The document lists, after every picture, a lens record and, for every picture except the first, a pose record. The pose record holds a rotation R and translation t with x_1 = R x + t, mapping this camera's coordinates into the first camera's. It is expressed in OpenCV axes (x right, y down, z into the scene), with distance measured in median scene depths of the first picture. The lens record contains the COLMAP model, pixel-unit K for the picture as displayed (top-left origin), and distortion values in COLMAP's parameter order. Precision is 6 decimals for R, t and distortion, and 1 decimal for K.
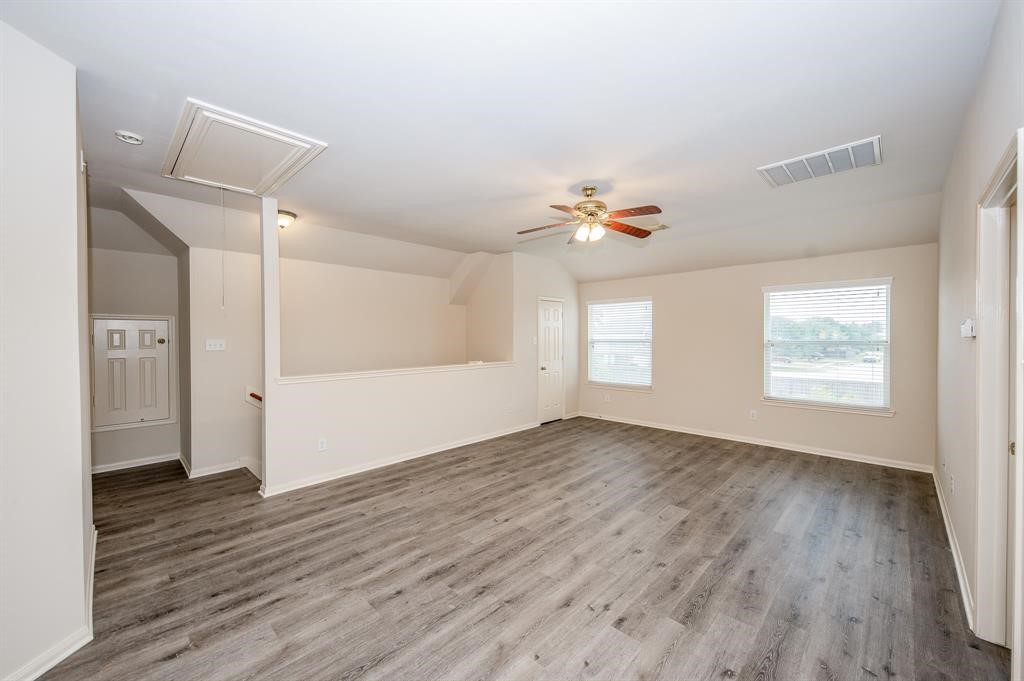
lens RADIAL K [[392.8, 0, 509.8], [0, 392.8, 339.2], [0, 0, 1]] dist [0.011115, -0.004821]
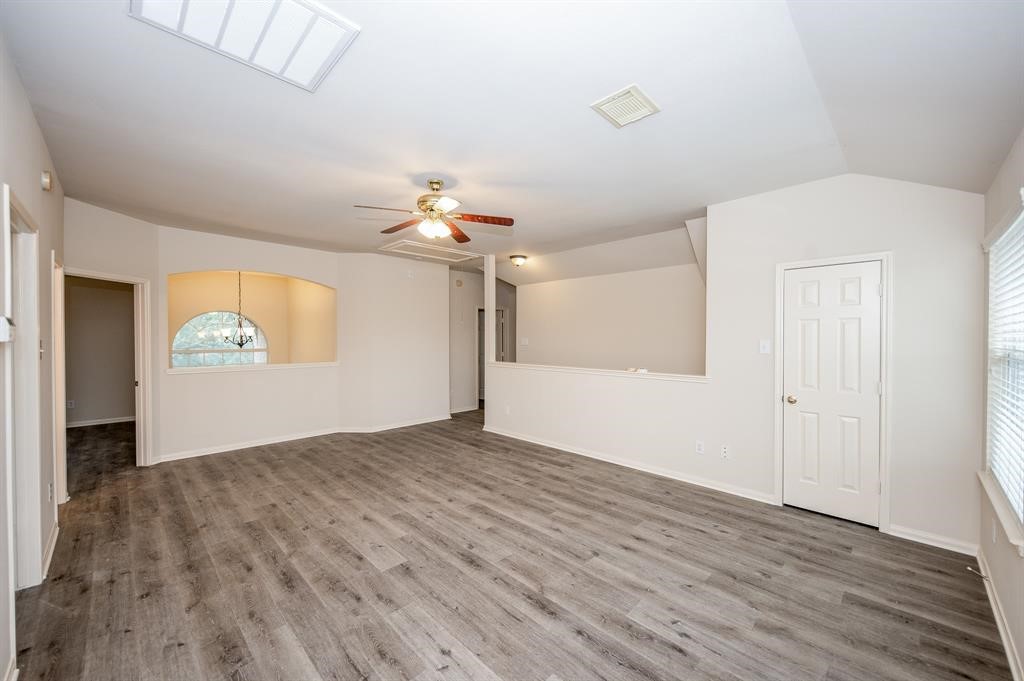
lens RADIAL K [[392.8, 0, 508.7], [0, 392.8, 338.3], [0, 0, 1]] dist [0.011115, -0.004821]
pose [[-0.016206, 0.006975, -0.999844, 1.078750], [-0.009745, 0.999927, 0.007134, -0.013315], [0.999821, 0.009859, -0.016137, 1.120354]]
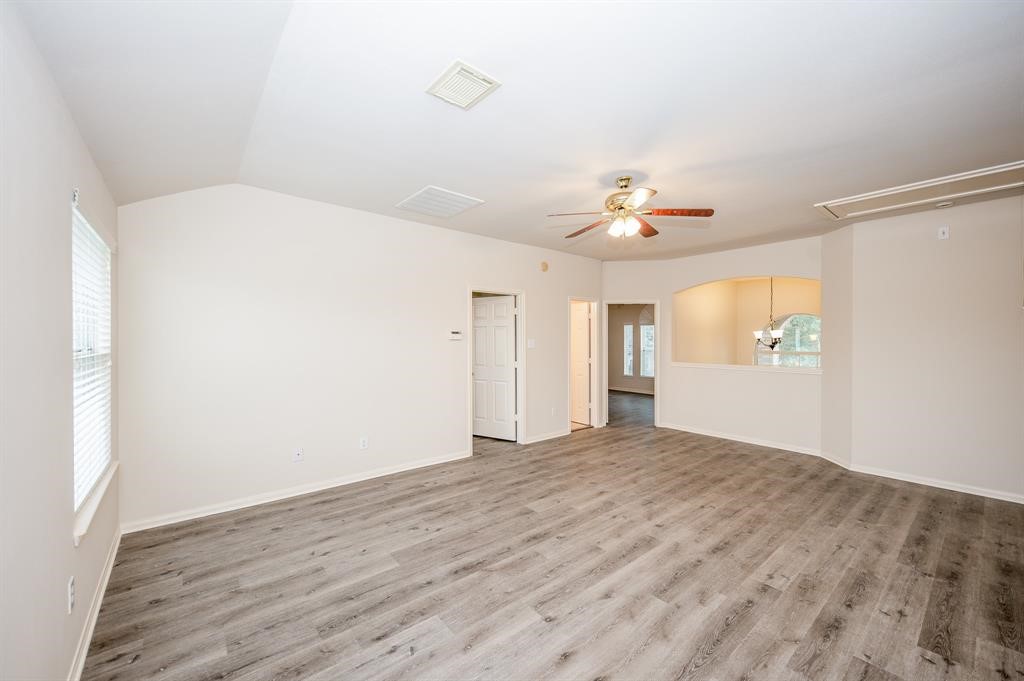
lens RADIAL K [[392.8, 0, 510.6], [0, 392.8, 338.5], [0, 0, 1]] dist [0.011115, -0.004821]
pose [[-0.994359, 0.001628, 0.106056, 0.345926], [0.002452, 0.999968, 0.007640, -0.015131], [-0.106040, 0.007856, -0.994331, 1.832695]]
